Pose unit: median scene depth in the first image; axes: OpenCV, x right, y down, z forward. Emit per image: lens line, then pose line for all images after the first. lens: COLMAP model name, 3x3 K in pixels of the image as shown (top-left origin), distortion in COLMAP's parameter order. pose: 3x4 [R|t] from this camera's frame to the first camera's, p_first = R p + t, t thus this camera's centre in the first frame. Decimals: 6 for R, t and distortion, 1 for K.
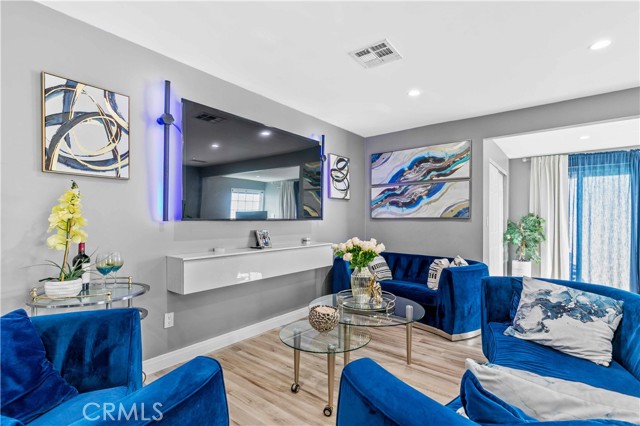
lens RADIAL K [[301.2, 0, 301.3], [0, 301.2, 222.7], [0, 0, 1]] dist [0.004474, -0.001419]
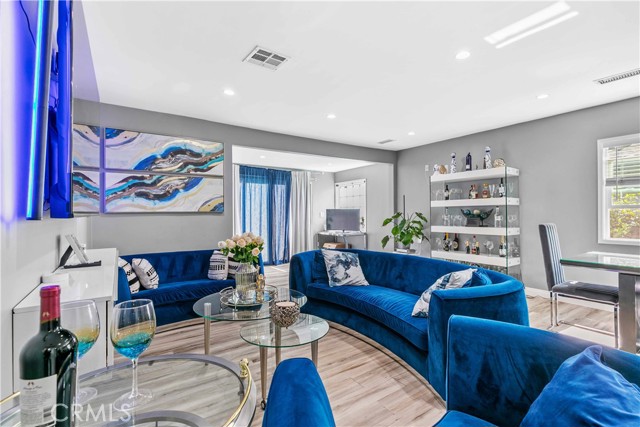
lens RADIAL K [[301.2, 0, 340.1], [0, 301.2, 211.4], [0, 0, 1]] dist [0.004474, -0.001419]
pose [[0.224244, -0.000649, 0.974533, -0.416796], [0.016680, 0.999856, -0.003173, -0.006268], [-0.974390, 0.016967, 0.224223, 0.302423]]
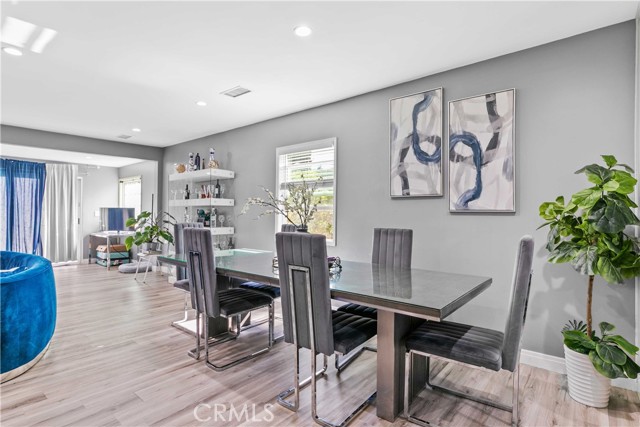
lens RADIAL K [[328.5, 0, 324.0], [0, 328.5, 209.6], [0, 0, 1]] dist [0.019660, 0.003059]
pose [[-0.013561, 0.009507, 0.999863, -0.453741], [0.005108, 0.999942, -0.009438, 0.004986], [-0.999895, 0.004979, -0.013609, -0.426871]]
